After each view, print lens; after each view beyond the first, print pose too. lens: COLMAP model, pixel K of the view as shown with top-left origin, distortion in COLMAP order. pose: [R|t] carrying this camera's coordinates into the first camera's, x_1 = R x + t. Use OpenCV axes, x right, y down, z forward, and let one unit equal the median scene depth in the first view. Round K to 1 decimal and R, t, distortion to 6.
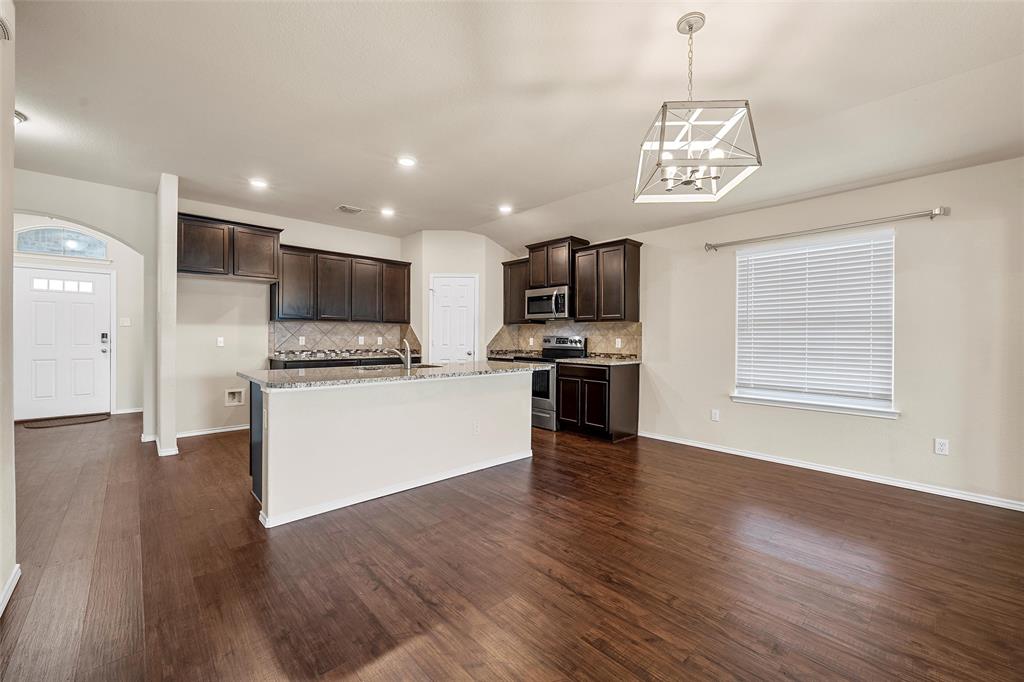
lens RADIAL K [[404.6, 0, 515.1], [0, 404.6, 339.2], [0, 0, 1]] dist [0.000339, -0.000016]
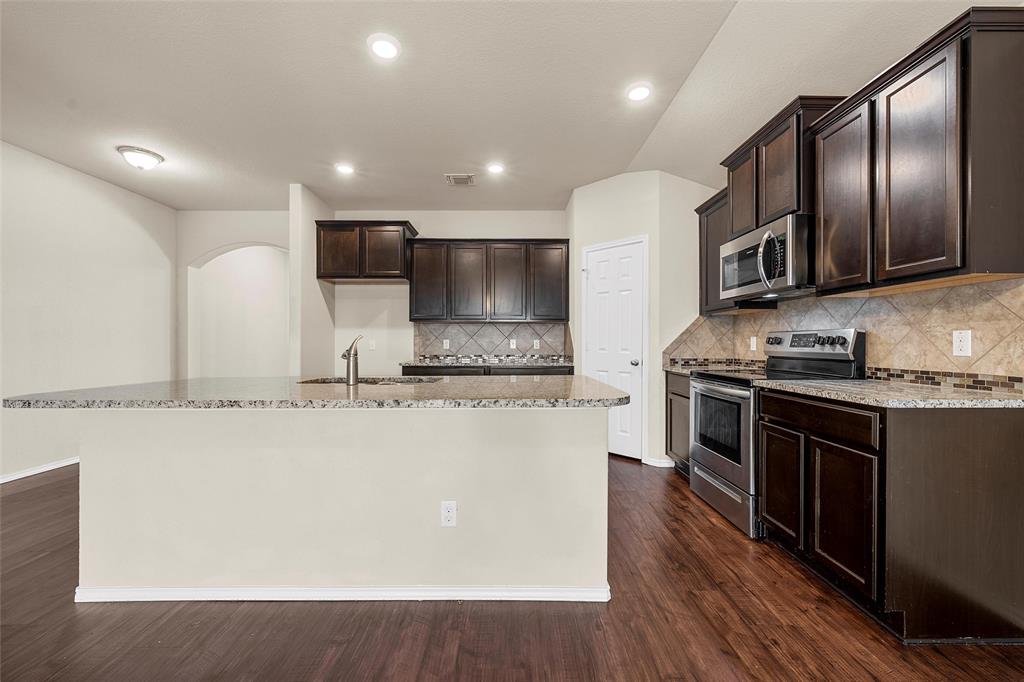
lens RADIAL K [[403.3, 0, 514.0], [0, 403.3, 344.6], [0, 0, 1]] dist [-0.000307, -0.000172]
pose [[0.734127, -0.006958, -0.678977, 0.198848], [0.002257, 0.999967, -0.007808, 0.012231], [0.679009, 0.004200, 0.734118, 0.461132]]
